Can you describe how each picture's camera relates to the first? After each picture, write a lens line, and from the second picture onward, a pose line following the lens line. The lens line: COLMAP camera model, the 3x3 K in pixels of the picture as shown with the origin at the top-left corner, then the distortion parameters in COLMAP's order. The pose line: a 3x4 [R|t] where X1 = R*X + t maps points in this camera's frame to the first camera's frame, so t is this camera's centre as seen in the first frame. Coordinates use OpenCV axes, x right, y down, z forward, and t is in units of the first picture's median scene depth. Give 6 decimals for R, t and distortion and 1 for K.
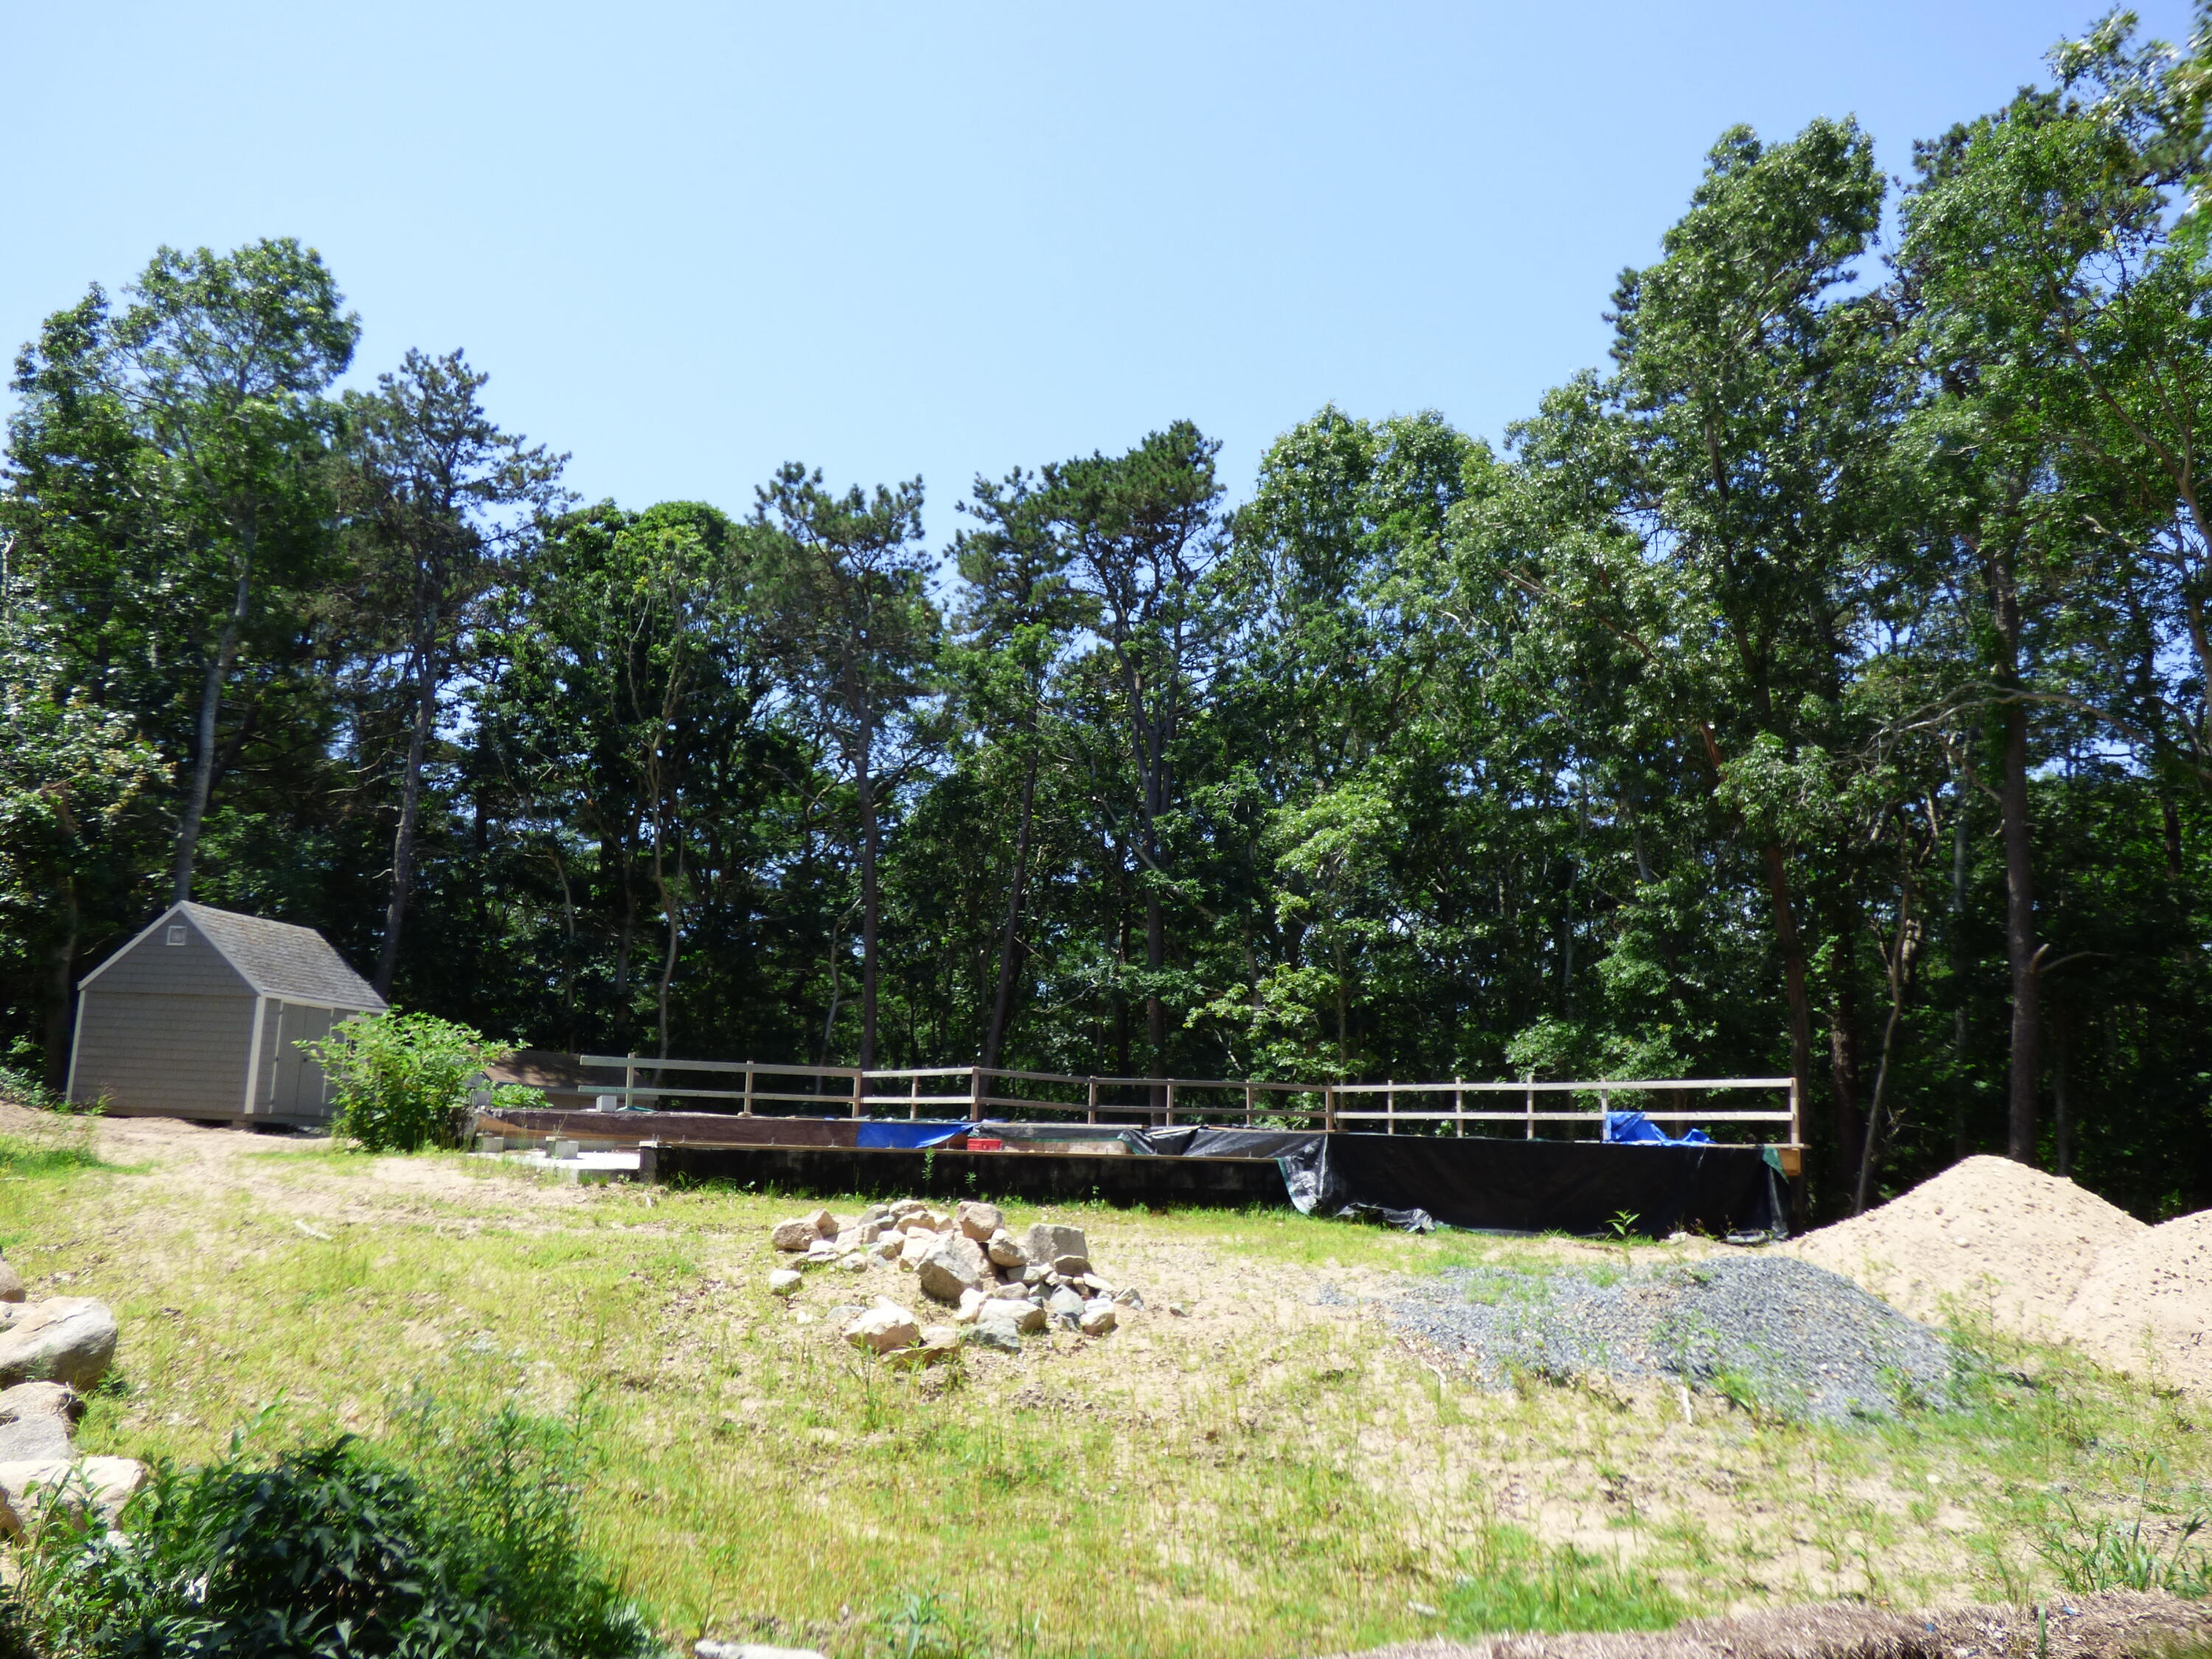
lens RADIAL K [[1877.2, 0, 1106.0], [0, 1877.2, 829.5], [0, 0, 1]] dist [-0.009282, -0.007488]
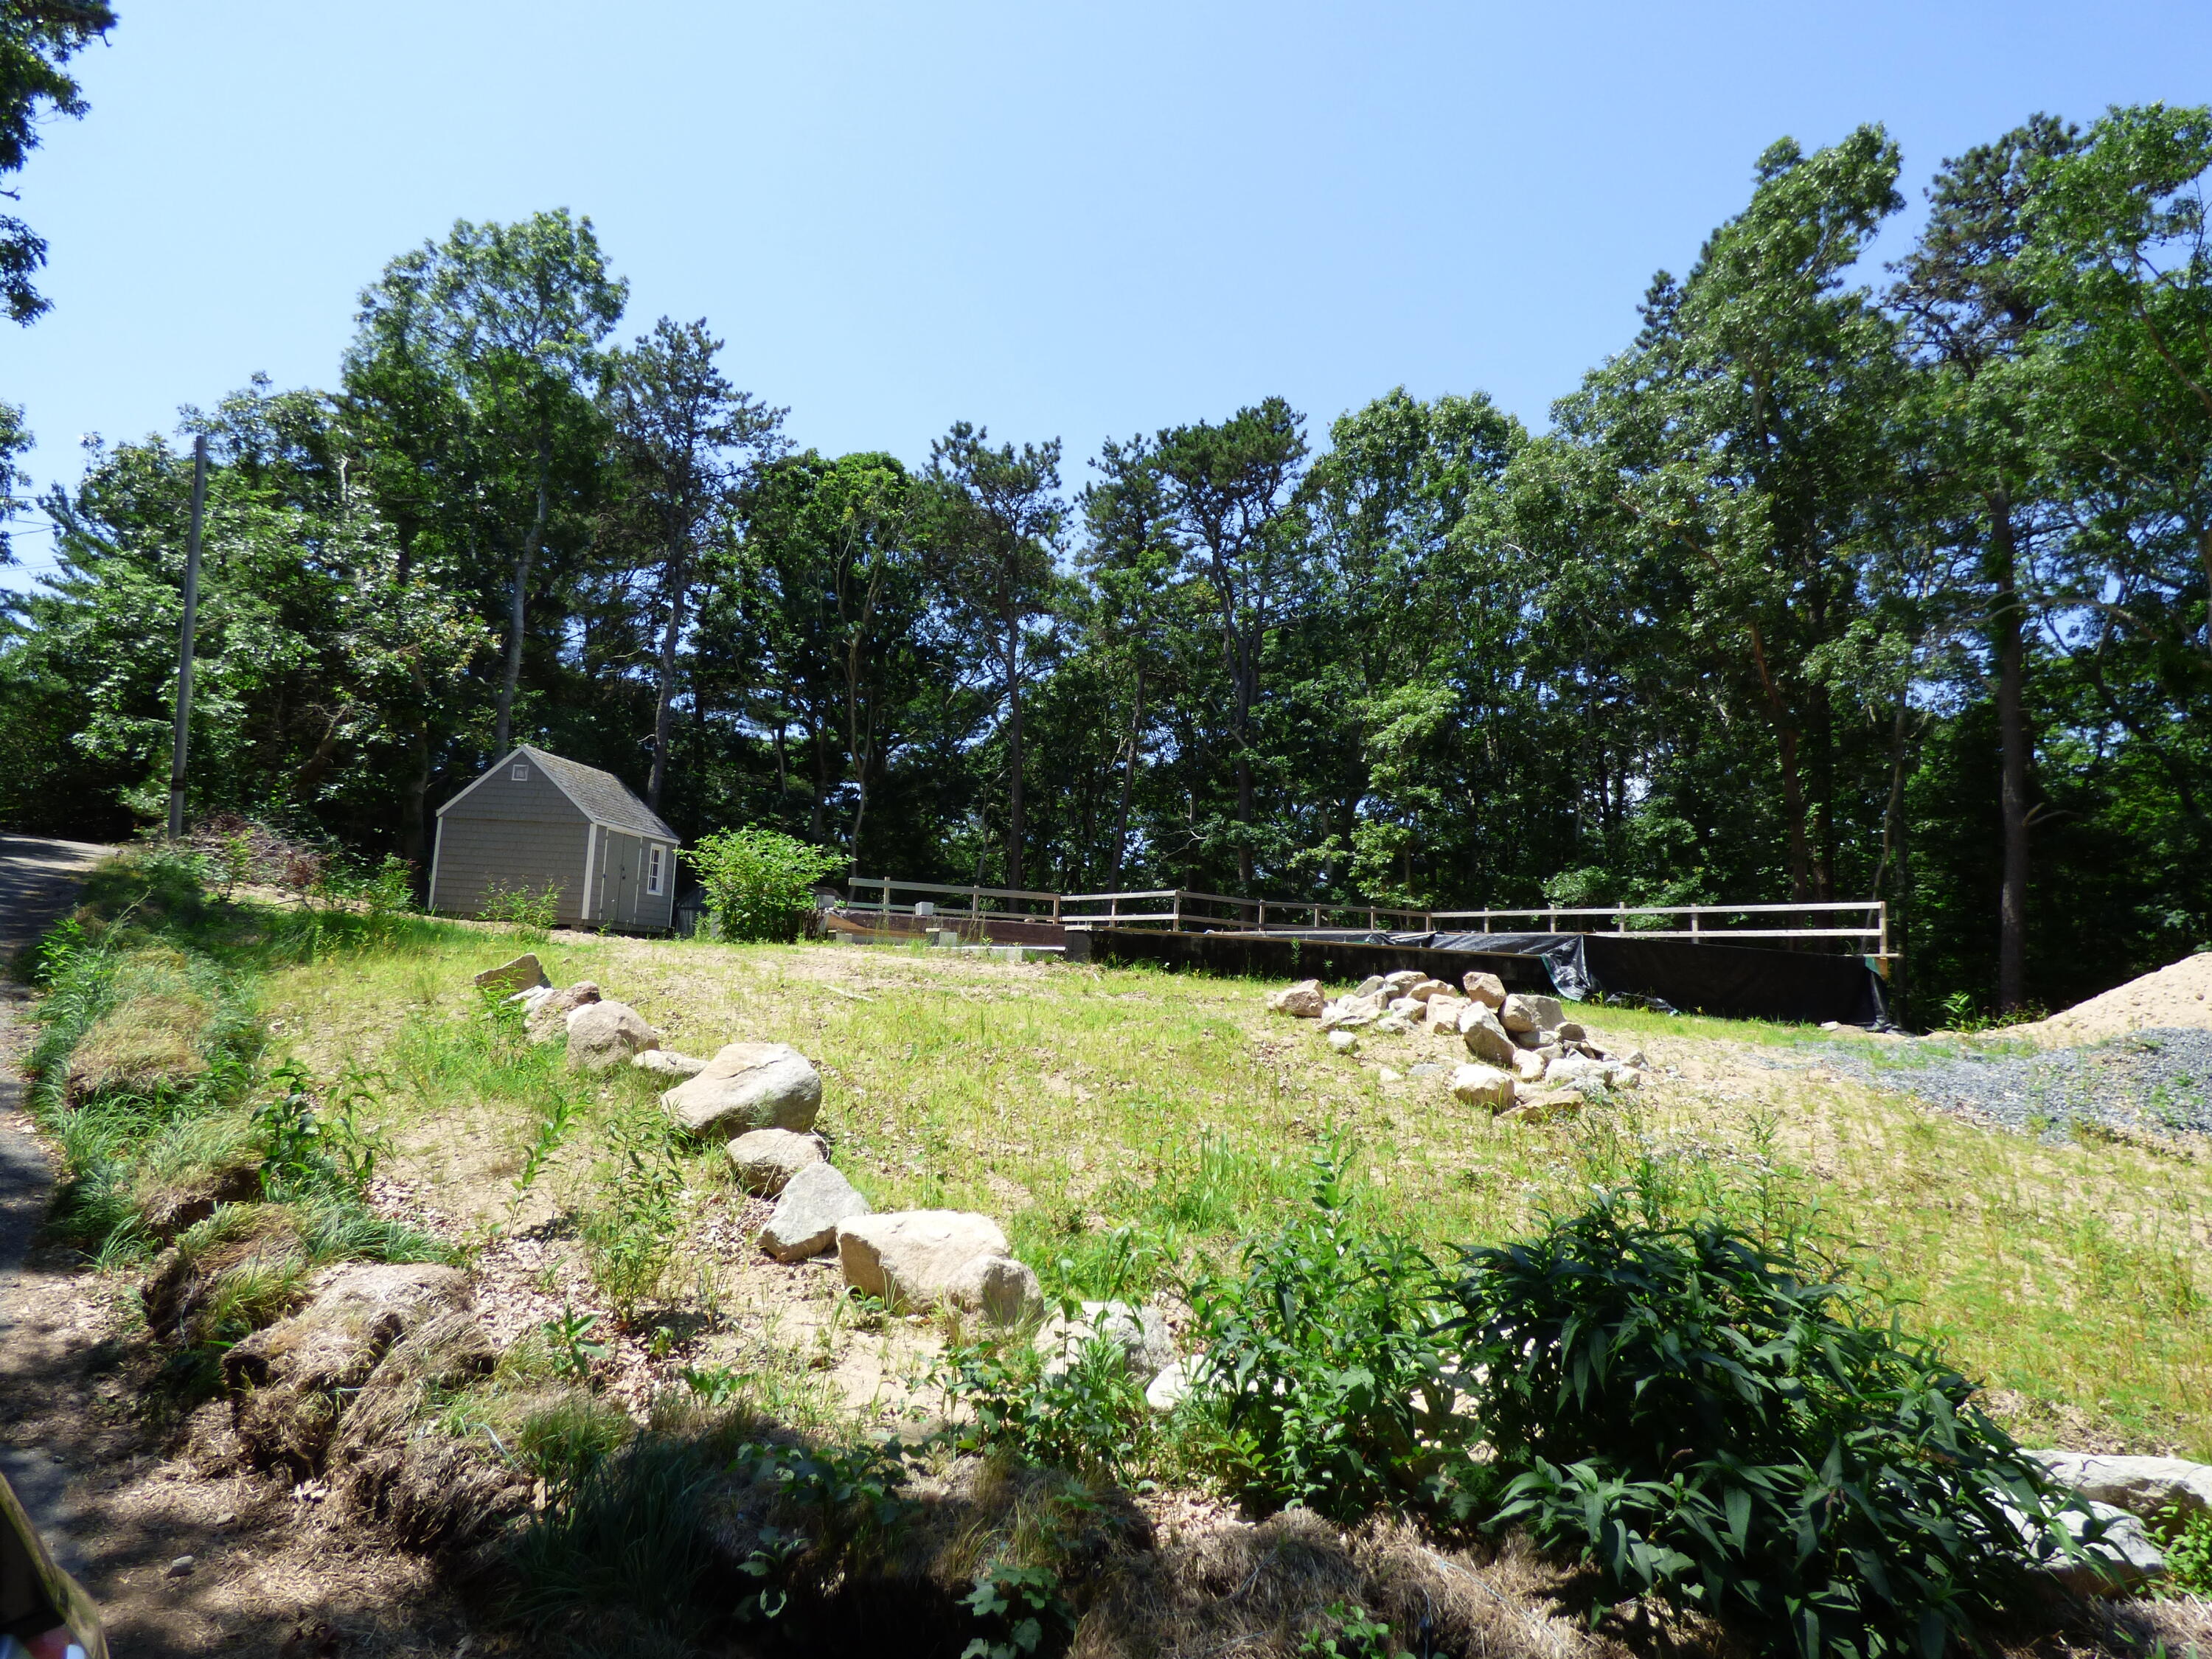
lens RADIAL K [[1346.8, 0, 1109.3], [0, 1346.8, 822.0], [0, 0, 1]] dist [-0.012777, -0.000797]
pose [[0.998859, 0.017052, 0.044610, -0.111106], [-0.019339, 0.998493, 0.051355, 0.026476], [-0.043667, -0.052160, 0.997684, 0.083289]]
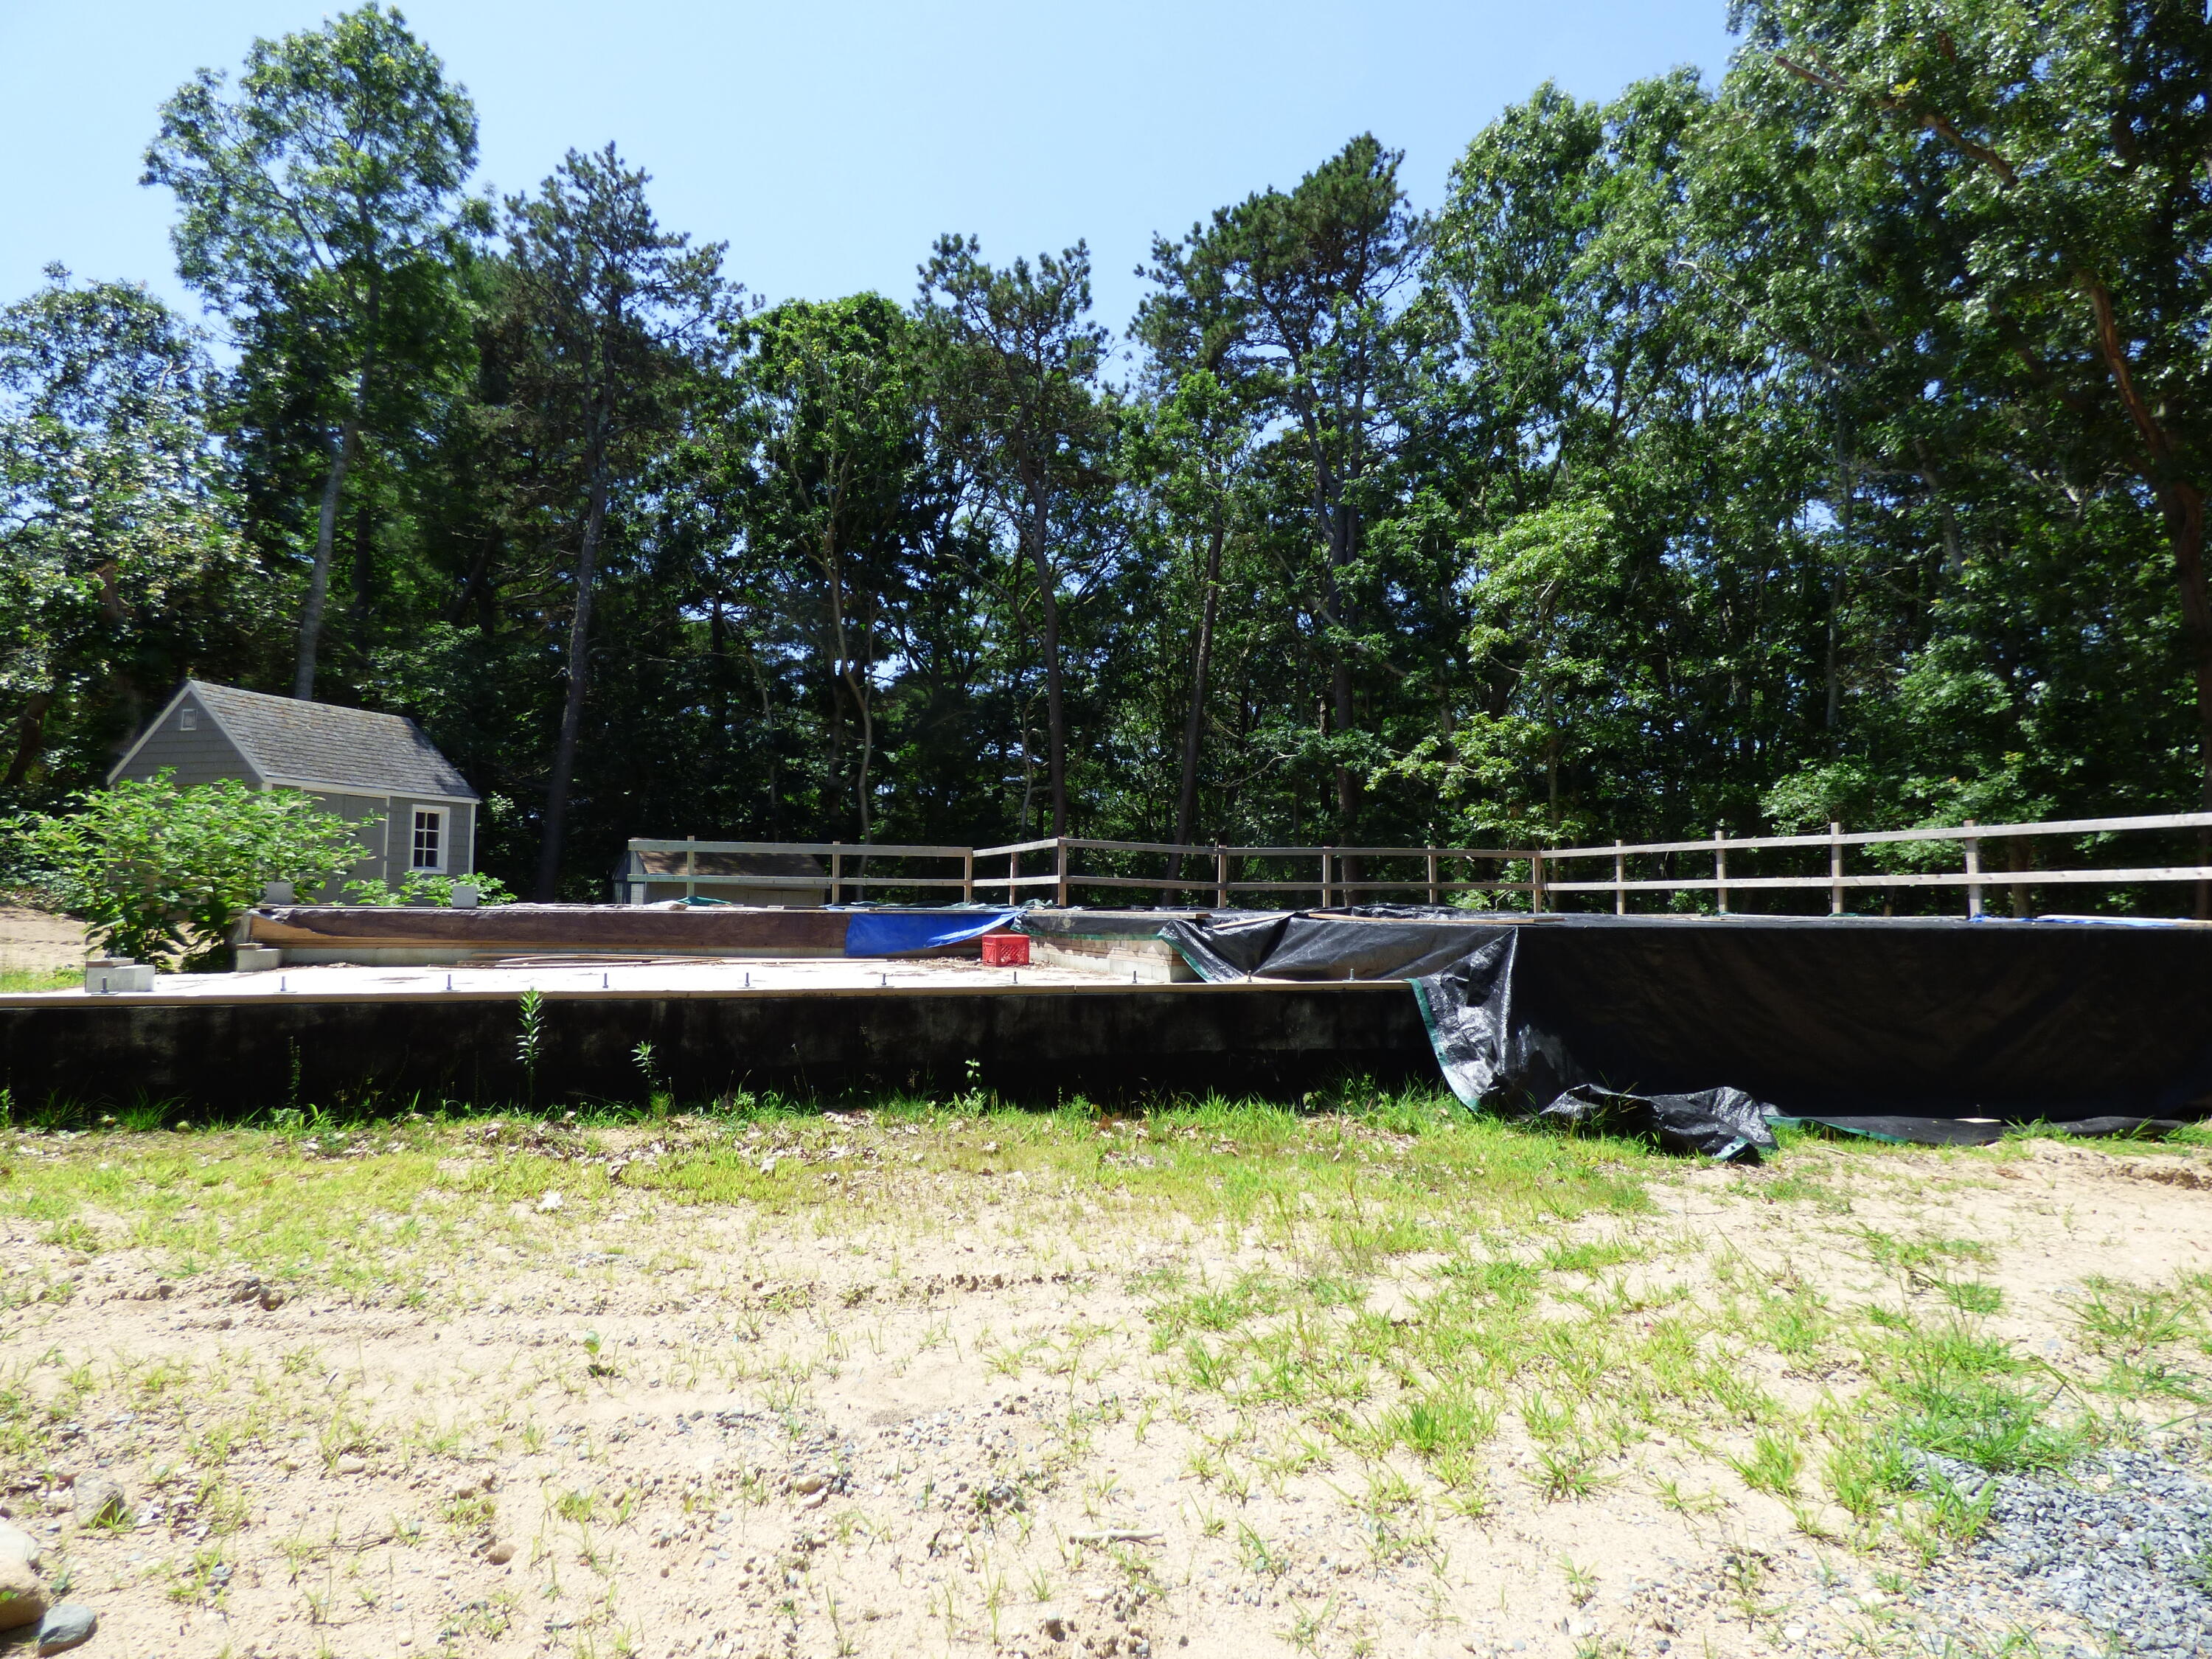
lens RADIAL K [[1346.8, 0, 1109.3], [0, 1346.8, 822.0], [0, 0, 1]] dist [-0.012777, -0.000797]
pose [[0.980171, -0.033475, -0.195307, 0.042277], [0.052524, 0.994262, 0.093186, 0.049553], [0.191067, -0.101596, 0.976305, 0.327799]]
